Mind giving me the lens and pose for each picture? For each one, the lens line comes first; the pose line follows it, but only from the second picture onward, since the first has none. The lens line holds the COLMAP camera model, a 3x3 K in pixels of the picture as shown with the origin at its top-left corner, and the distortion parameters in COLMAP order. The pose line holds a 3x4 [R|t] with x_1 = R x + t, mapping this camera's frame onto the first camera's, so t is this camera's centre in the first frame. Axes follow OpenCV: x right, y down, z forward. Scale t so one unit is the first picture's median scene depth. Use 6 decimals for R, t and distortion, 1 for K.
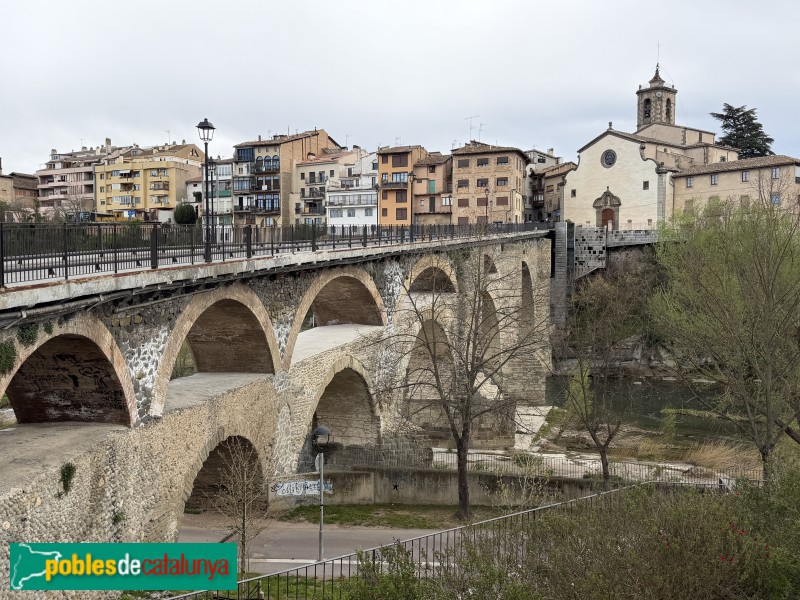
lens RADIAL K [[775.0, 0, 399.9], [0, 775.0, 300.1], [0, 0, 1]] dist [0.132038, 0.000000]
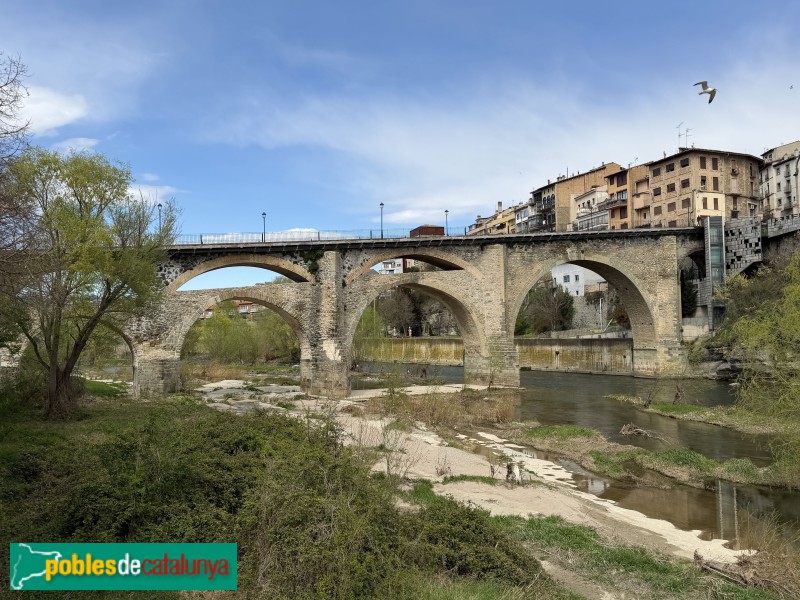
lens RADIAL K [[699.6, 0, 398.2], [0, 699.6, 294.9], [0, 0, 1]] dist [0.072324, -0.031838]
pose [[0.666704, -0.054817, -0.743304, 0.543071], [0.000671, 0.997335, -0.072949, 0.051679], [0.745322, 0.048137, 0.664964, 0.144714]]
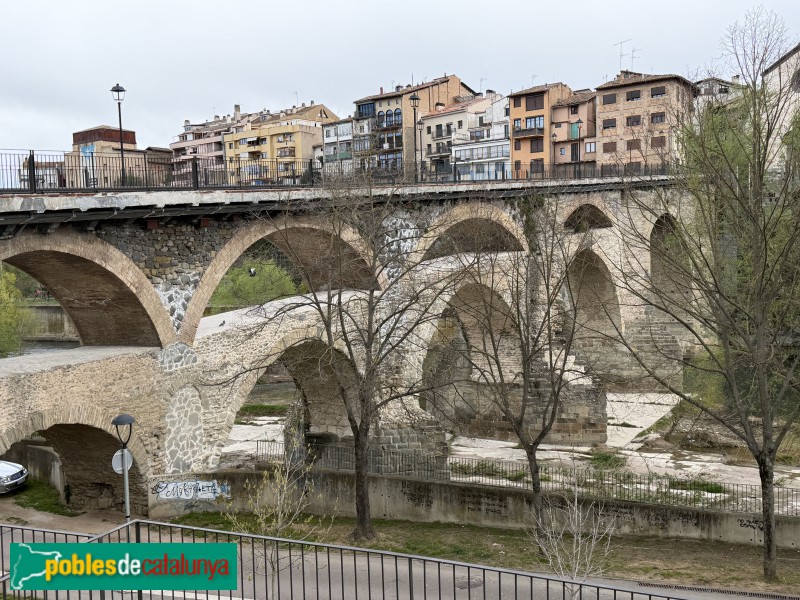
lens RADIAL K [[853.4, 0, 398.0], [0, 853.4, 302.3], [0, 0, 1]] dist [0.127661, 0.000000]
pose [[0.972998, -0.014796, -0.230341, 0.073015], [0.022120, 0.999328, 0.029244, 0.007363], [0.229753, -0.033550, 0.972671, 0.051548]]
